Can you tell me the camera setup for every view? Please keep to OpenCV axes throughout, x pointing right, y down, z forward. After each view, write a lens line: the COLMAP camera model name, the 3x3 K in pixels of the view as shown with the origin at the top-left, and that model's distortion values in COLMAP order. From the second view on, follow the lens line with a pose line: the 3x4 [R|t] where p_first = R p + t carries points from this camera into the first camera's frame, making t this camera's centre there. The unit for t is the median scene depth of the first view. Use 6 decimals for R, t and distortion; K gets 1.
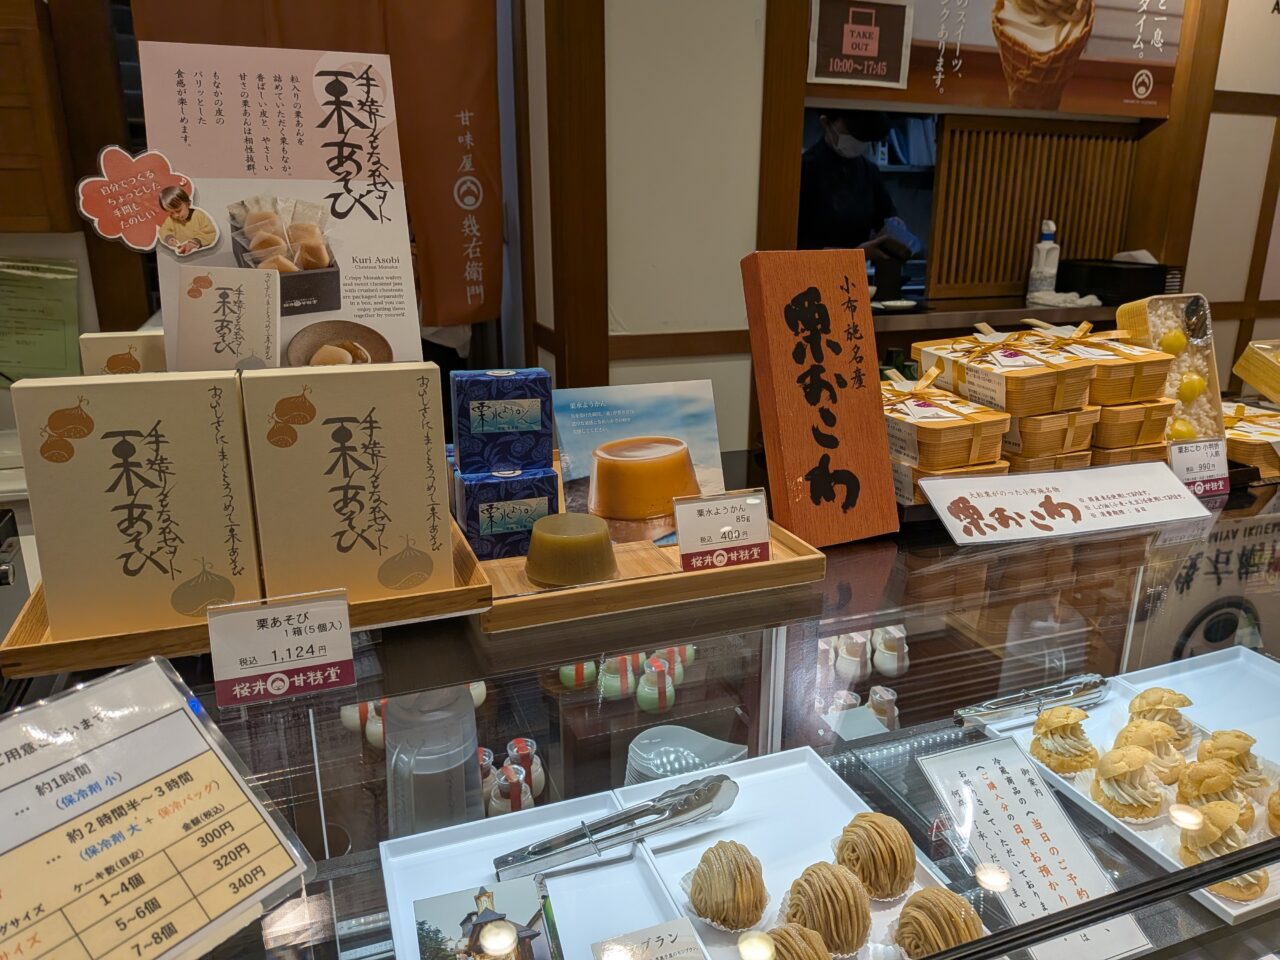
lens RADIAL K [[936.7, 0, 646.4], [0, 936.7, 488.5], [0, 0, 1]] dist [-0.002397, -0.023047]
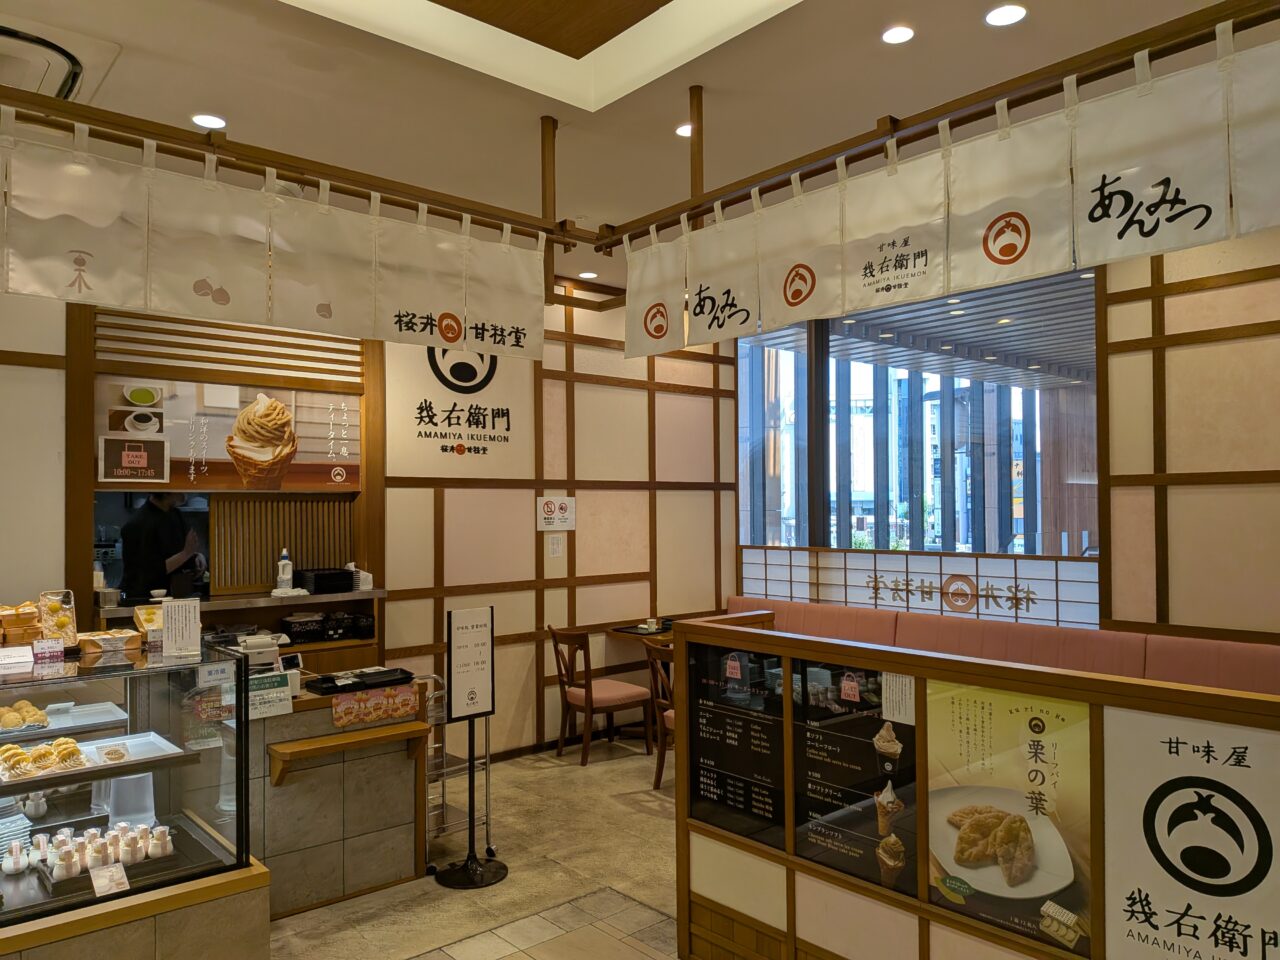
lens RADIAL K [[936.7, 0, 668.6], [0, 936.7, 496.4], [0, 0, 1]] dist [-0.006894, -0.005494]
pose [[0.932791, -0.007795, 0.360333, 0.534571], [0.117010, 0.952162, -0.282305, 0.226672], [-0.340895, 0.305494, 0.889081, -0.947928]]
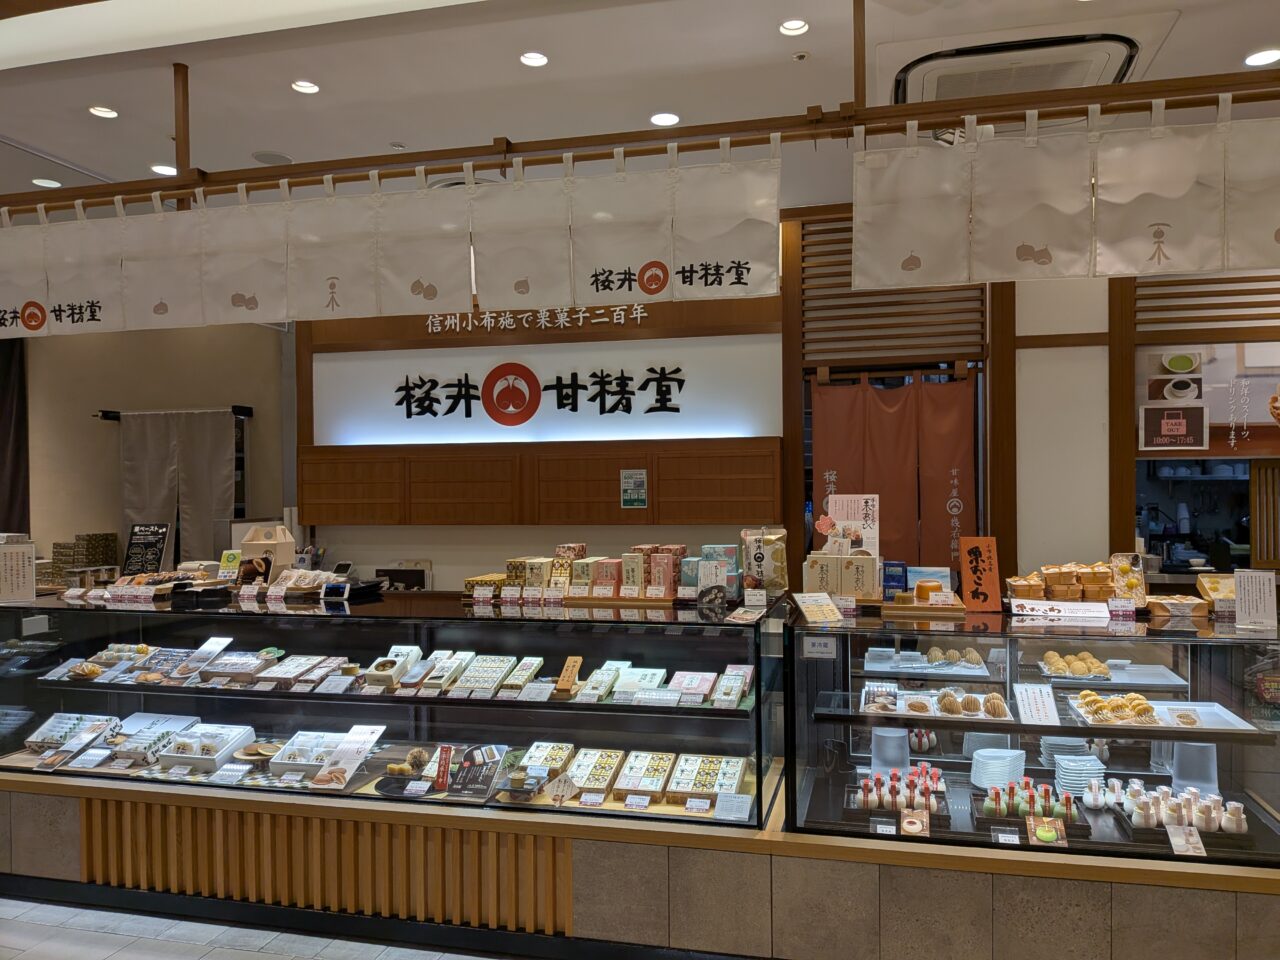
lens RADIAL K [[936.7, 0, 646.4], [0, 936.7, 488.5], [0, 0, 1]] dist [-0.002397, -0.023047]
pose [[0.820305, -0.011149, -0.571817, 0.418392], [-0.154395, 0.958373, -0.240175, 0.232912], [0.550692, 0.285303, 0.784437, -0.956653]]
